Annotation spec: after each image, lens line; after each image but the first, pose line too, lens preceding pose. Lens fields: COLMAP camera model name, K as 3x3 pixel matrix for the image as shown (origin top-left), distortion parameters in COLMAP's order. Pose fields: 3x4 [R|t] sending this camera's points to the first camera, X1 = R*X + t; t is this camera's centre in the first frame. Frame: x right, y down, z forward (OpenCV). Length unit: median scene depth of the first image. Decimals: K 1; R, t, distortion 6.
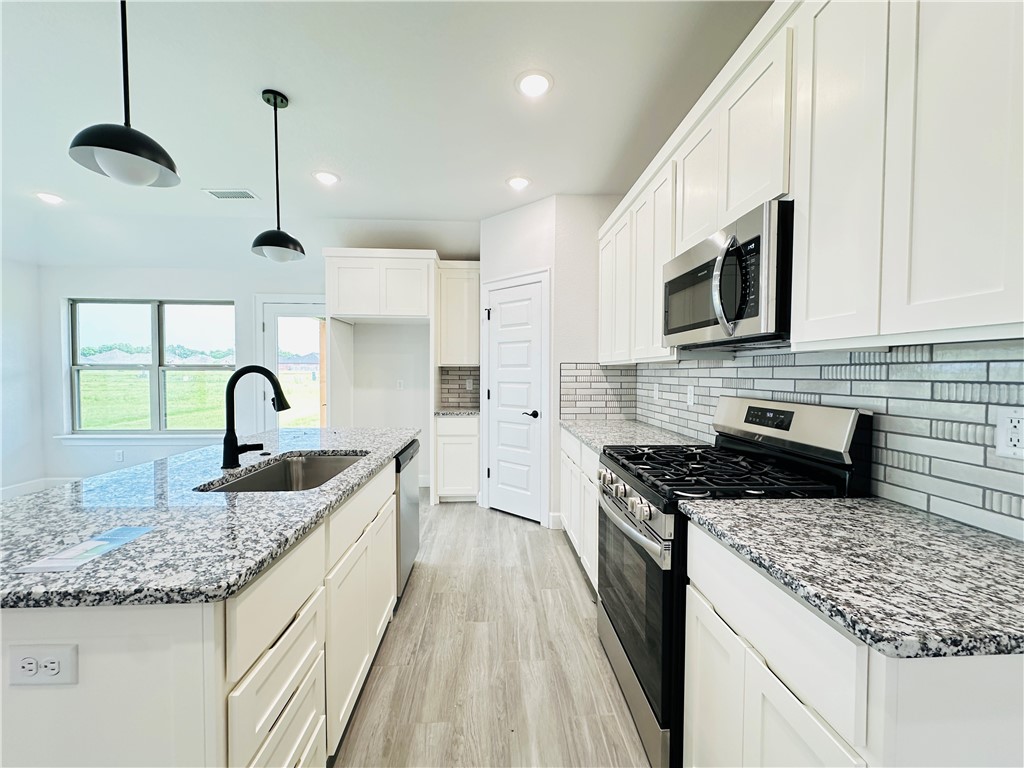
lens RADIAL K [[408.9, 0, 514.2], [0, 408.9, 383.4], [0, 0, 1]] dist [-0.003815, 0.000342]
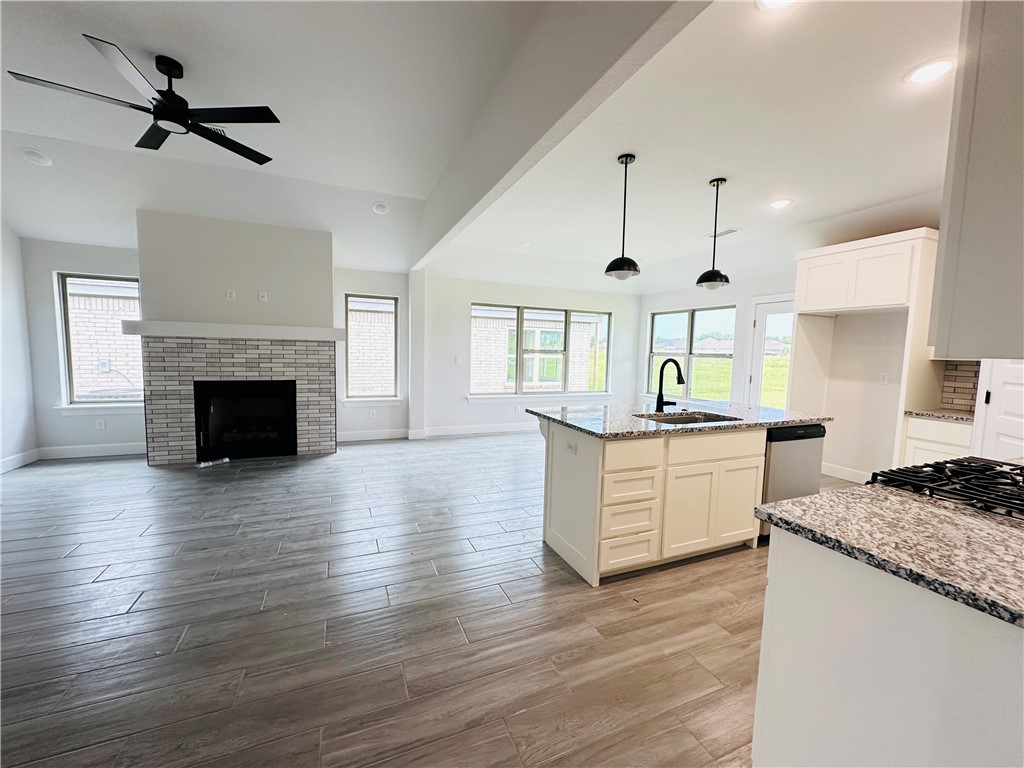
lens RADIAL K [[408.9, 0, 511.5], [0, 408.9, 384.2], [0, 0, 1]] dist [-0.003815, 0.000342]
pose [[0.339674, 0.083651, -0.936816, 0.801218], [-0.047655, 0.996288, 0.071683, -0.024146], [0.939335, 0.020295, 0.342400, -0.286028]]
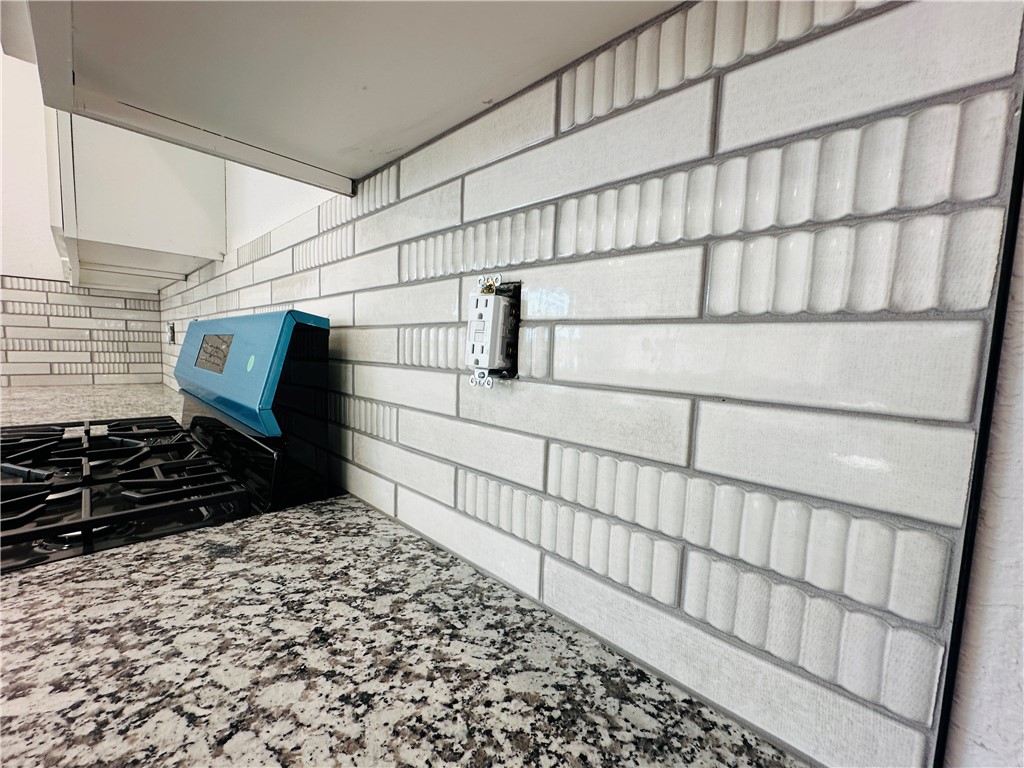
lens RADIAL K [[408.9, 0, 518.4], [0, 408.9, 386.4], [0, 0, 1]] dist [-0.003815, 0.000342]
pose [[0.725334, -0.043330, 0.687032, 0.519206], [-0.013615, 0.996919, 0.077248, 0.077325], [-0.688263, -0.065385, 0.722509, 0.365221]]
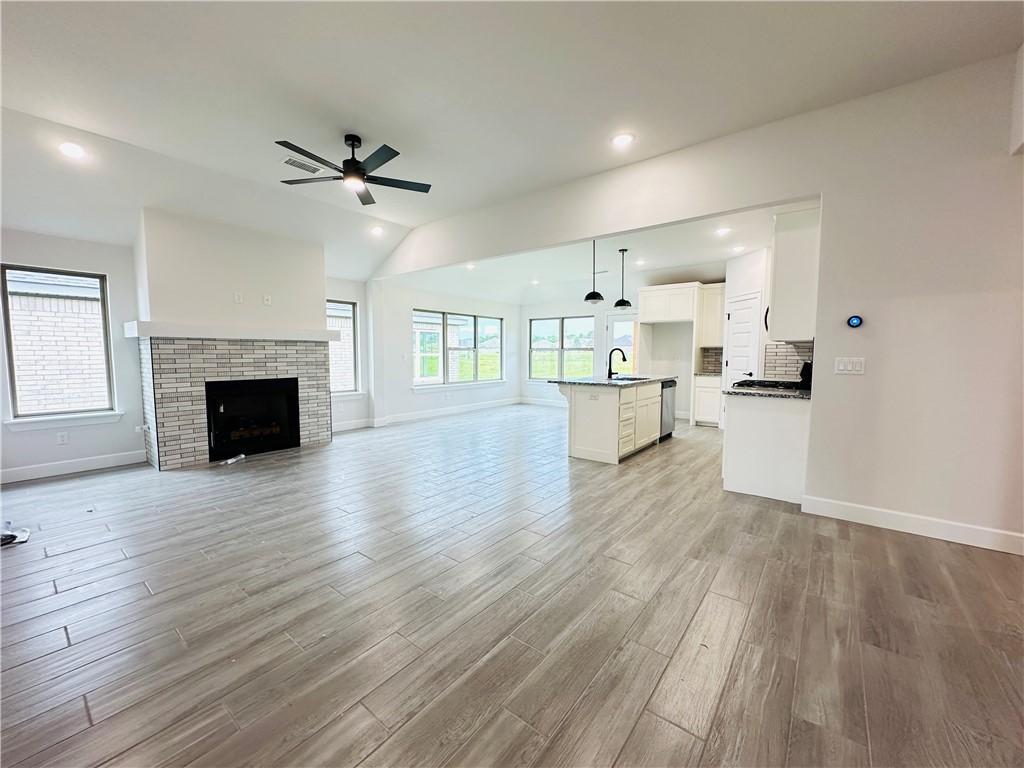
lens RADIAL K [[408.9, 0, 513.3], [0, 408.9, 385.2], [0, 0, 1]] dist [-0.003815, 0.000342]
pose [[0.750074, 0.049728, -0.659481, 0.898709], [-0.016227, 0.998253, 0.056817, 0.078995], [0.661154, -0.031915, 0.749571, -1.973100]]
